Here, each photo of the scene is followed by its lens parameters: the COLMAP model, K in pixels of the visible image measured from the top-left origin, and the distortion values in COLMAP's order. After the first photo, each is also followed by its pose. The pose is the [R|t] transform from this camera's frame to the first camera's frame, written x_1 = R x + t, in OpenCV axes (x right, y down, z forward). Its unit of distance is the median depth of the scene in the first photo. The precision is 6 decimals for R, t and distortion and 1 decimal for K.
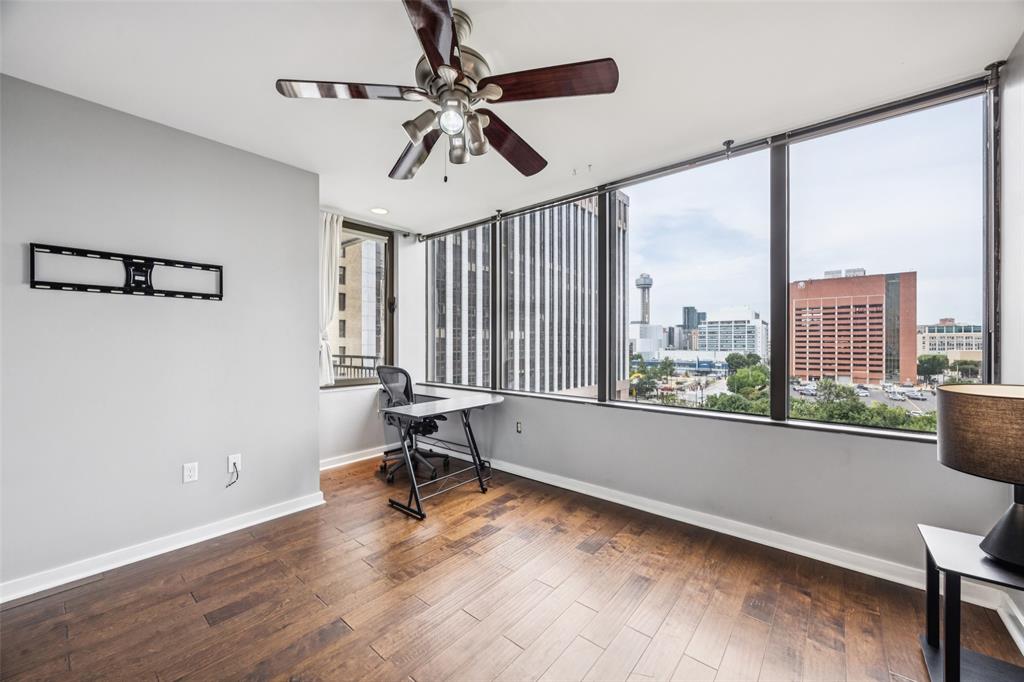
lens RADIAL K [[392.3, 0, 504.2], [0, 392.3, 340.1], [0, 0, 1]] dist [0.000253, -0.000047]
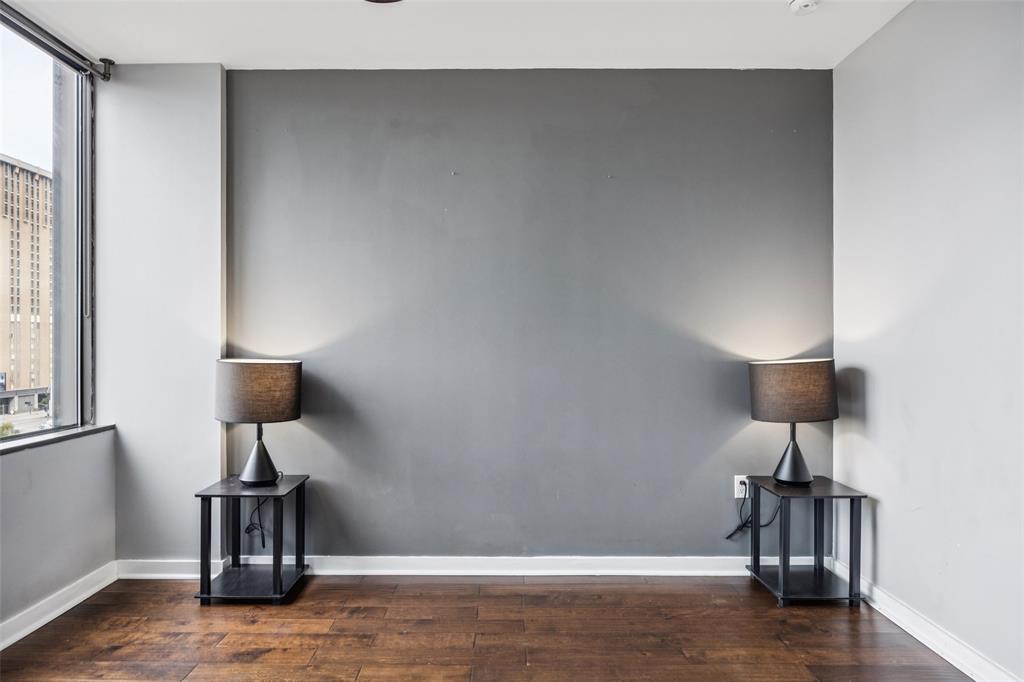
lens RADIAL K [[637.5, 0, 512.0], [0, 637.5, 341.0], [0, 0, 1]] dist [-0.002389, 0.001281]
pose [[-0.661026, 0.002142, 0.750360, -0.616614], [-0.004077, 0.999971, -0.006446, 0.040880], [-0.750352, -0.007321, -0.660998, 1.116352]]
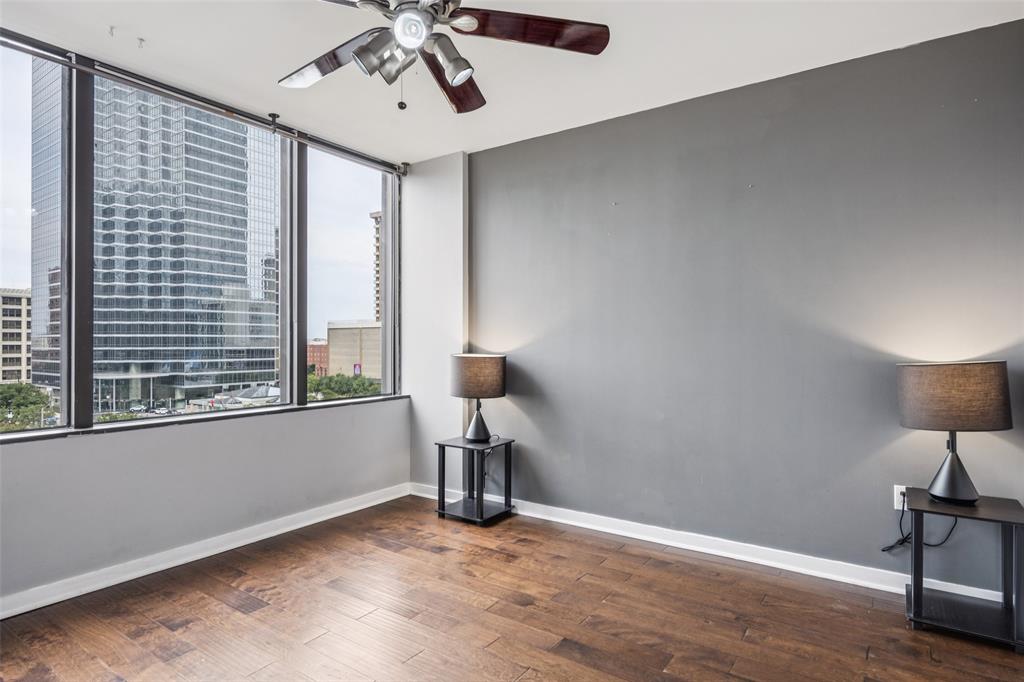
lens RADIAL K [[581.1, 0, 499.2], [0, 581.1, 338.7], [0, 0, 1]] dist [0.002424, 0.000159]
pose [[-0.099480, 0.007669, 0.995010, -1.020102], [-0.005999, 0.999948, -0.008307, 0.040767], [-0.995021, -0.006796, -0.099429, 0.724130]]
